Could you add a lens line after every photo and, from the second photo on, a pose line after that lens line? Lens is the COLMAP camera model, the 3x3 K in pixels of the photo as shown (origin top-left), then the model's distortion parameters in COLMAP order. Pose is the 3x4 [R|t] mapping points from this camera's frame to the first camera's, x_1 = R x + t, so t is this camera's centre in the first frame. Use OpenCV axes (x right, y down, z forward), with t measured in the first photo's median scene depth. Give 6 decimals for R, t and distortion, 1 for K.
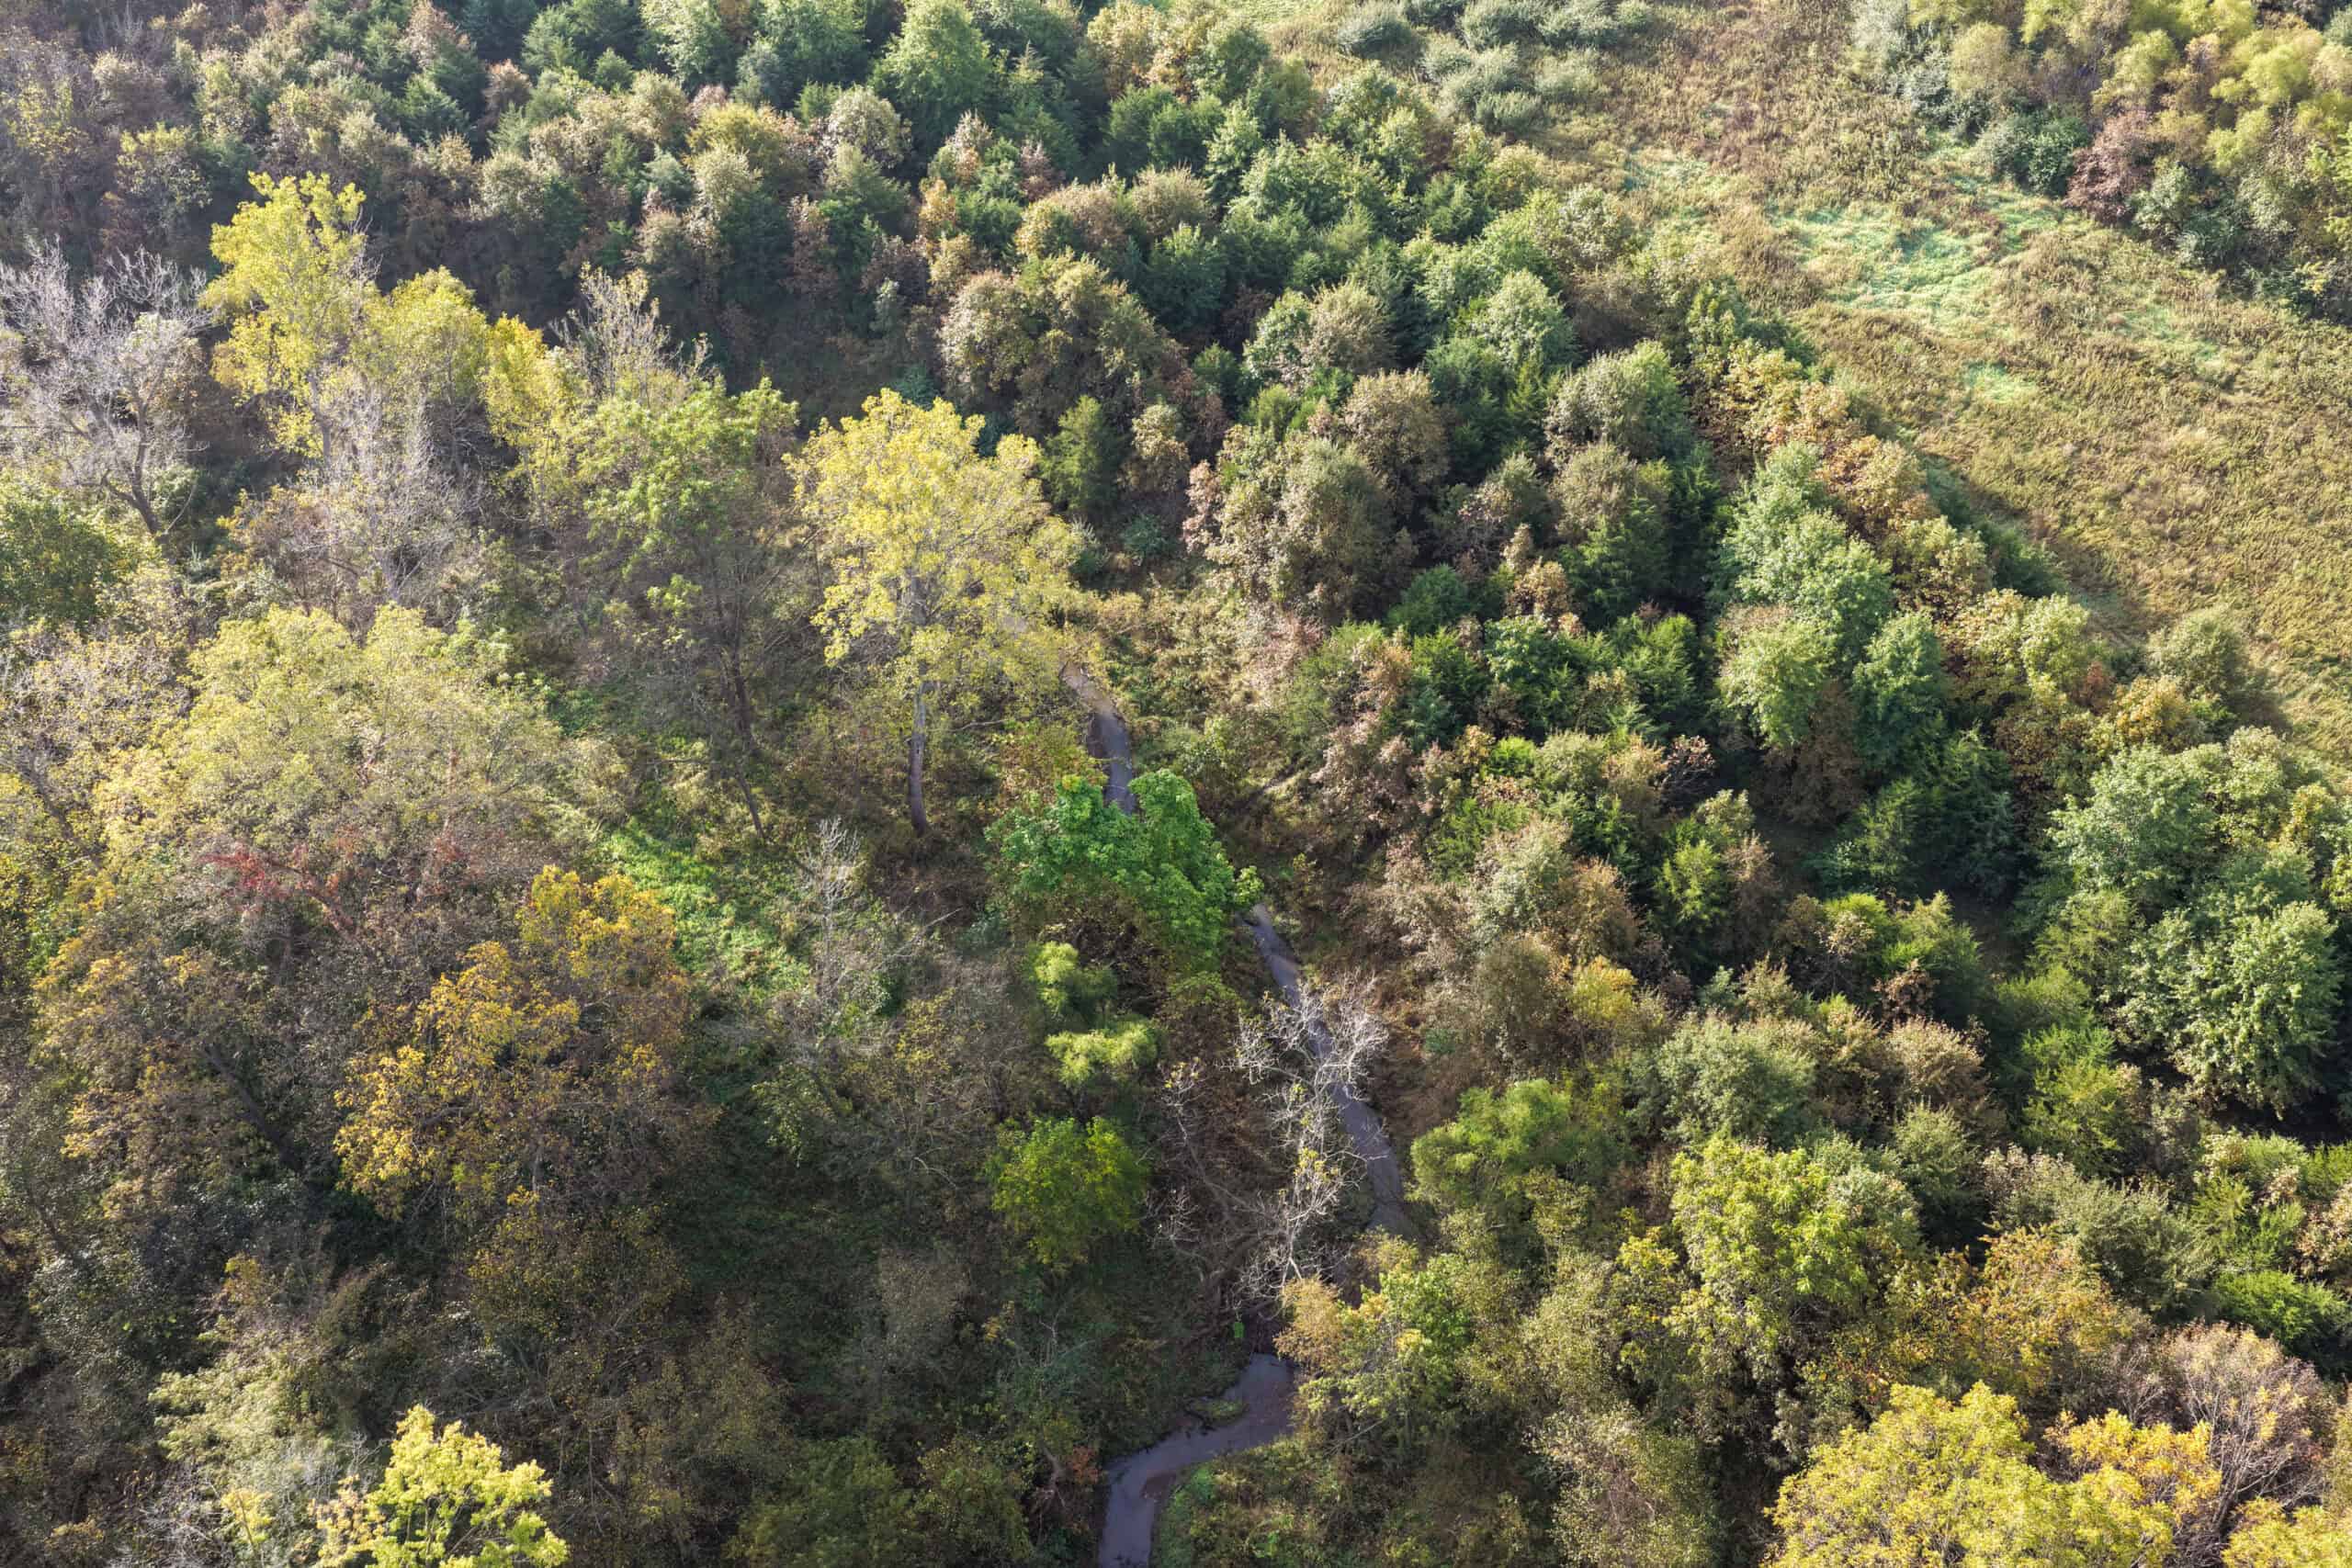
lens RADIAL K [[2204.5, 0, 1176.5], [0, 2204.5, 771.9], [0, 0, 1]] dist [0.001587, 0.000000]
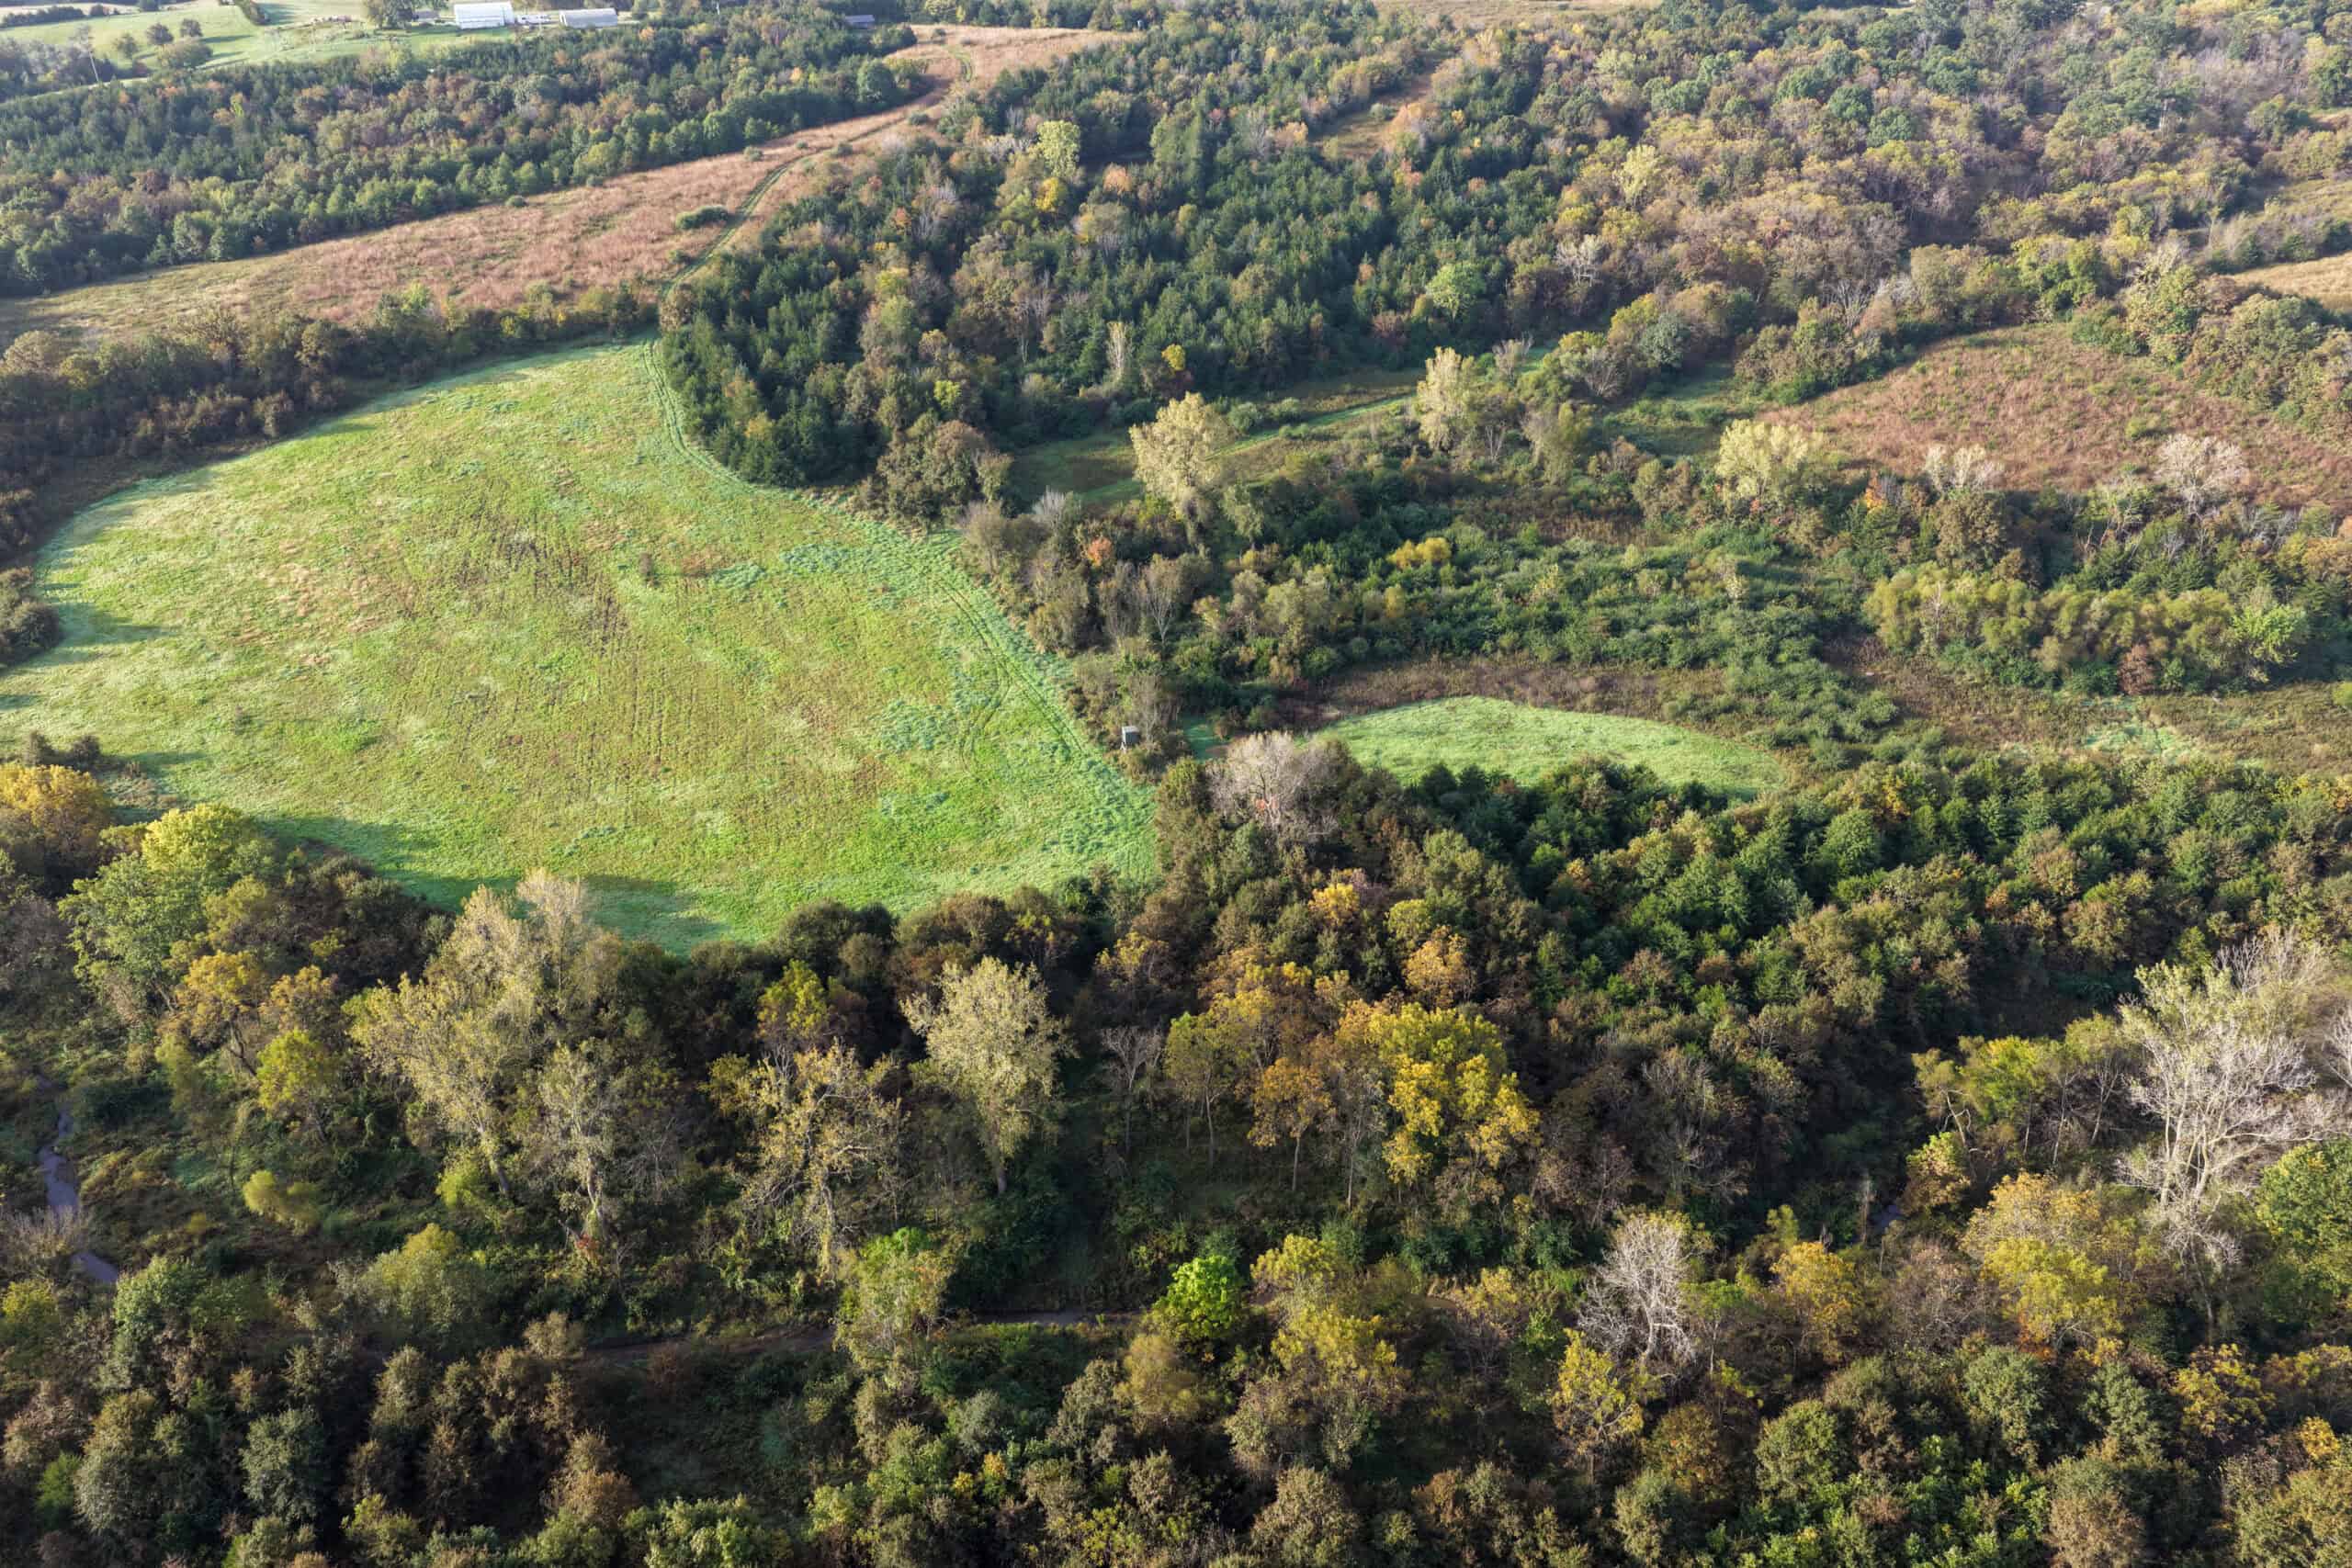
lens RADIAL K [[1945.2, 0, 1180.9], [0, 1945.2, 778.1], [0, 0, 1]] dist [-0.010042, 0.030732]
pose [[0.657261, -0.364456, 0.659682, -1.458249], [0.544149, 0.835090, -0.080788, -0.533676], [-0.521450, 0.412064, 0.747190, 0.107789]]
